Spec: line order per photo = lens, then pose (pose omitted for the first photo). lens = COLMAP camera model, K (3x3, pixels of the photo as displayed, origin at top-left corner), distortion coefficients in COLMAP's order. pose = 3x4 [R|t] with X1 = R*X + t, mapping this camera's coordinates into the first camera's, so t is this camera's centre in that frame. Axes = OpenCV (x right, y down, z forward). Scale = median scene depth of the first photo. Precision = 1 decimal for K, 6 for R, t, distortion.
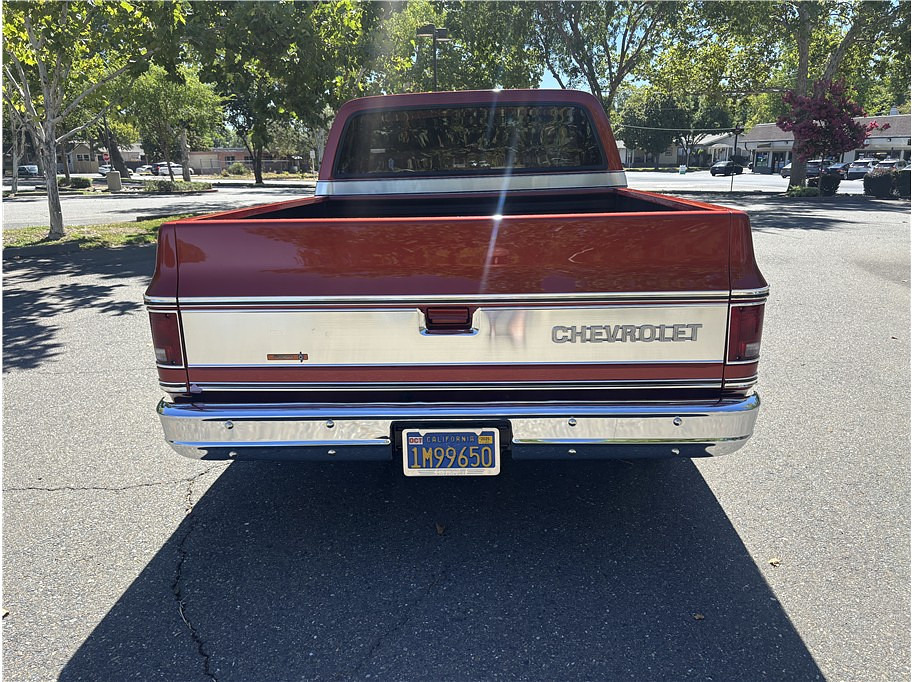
lens RADIAL K [[676.8, 0, 456.0], [0, 676.8, 341.0], [0, 0, 1]] dist [0.013317, -0.001442]
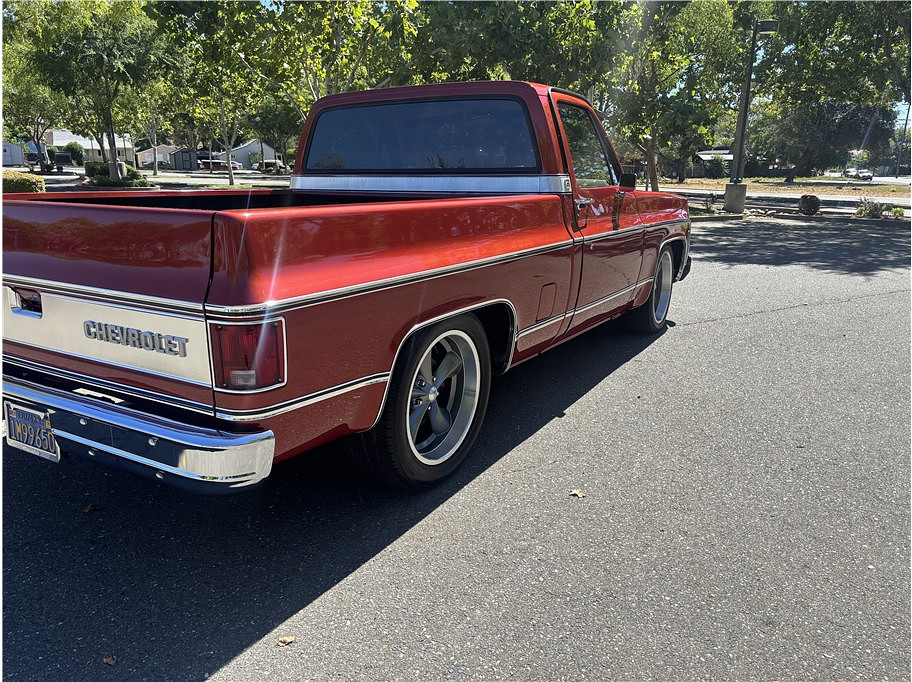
lens RADIAL K [[676.8, 0, 456.0], [0, 676.8, 341.0], [0, 0, 1]] dist [0.013317, -0.001442]
pose [[0.885888, 0.138783, -0.442654, 1.016604], [-0.142098, 0.989515, 0.025856, -0.090398], [0.441601, 0.039995, 0.896320, 0.358182]]
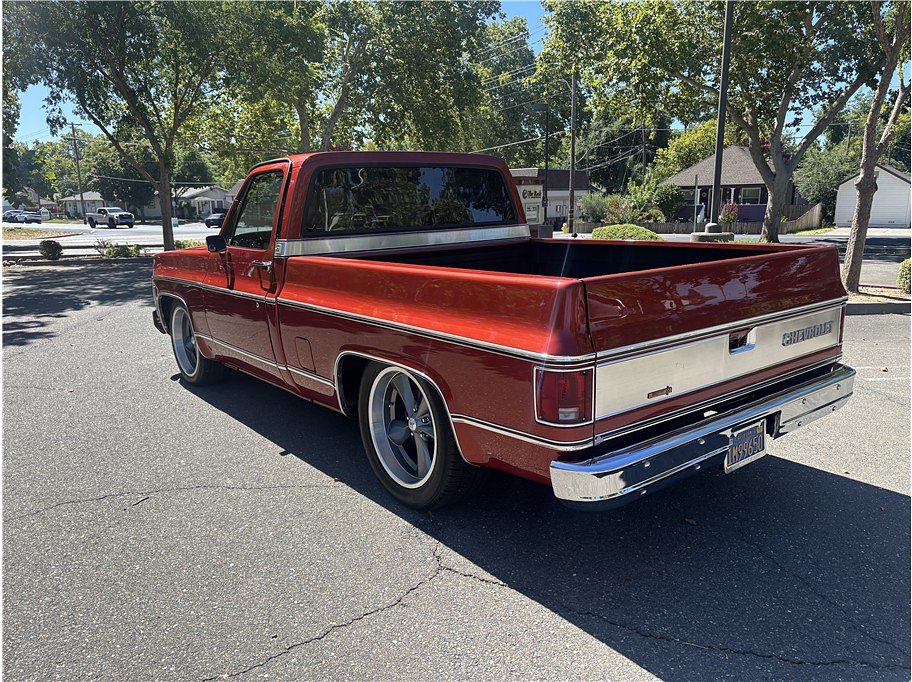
lens RADIAL K [[676.8, 0, 456.0], [0, 676.8, 341.0], [0, 0, 1]] dist [0.013317, -0.001442]
pose [[0.770382, -0.125621, 0.625084, -1.204060], [0.171299, 0.985132, -0.013138, -0.104000], [-0.614140, 0.117197, 0.780447, 0.328126]]
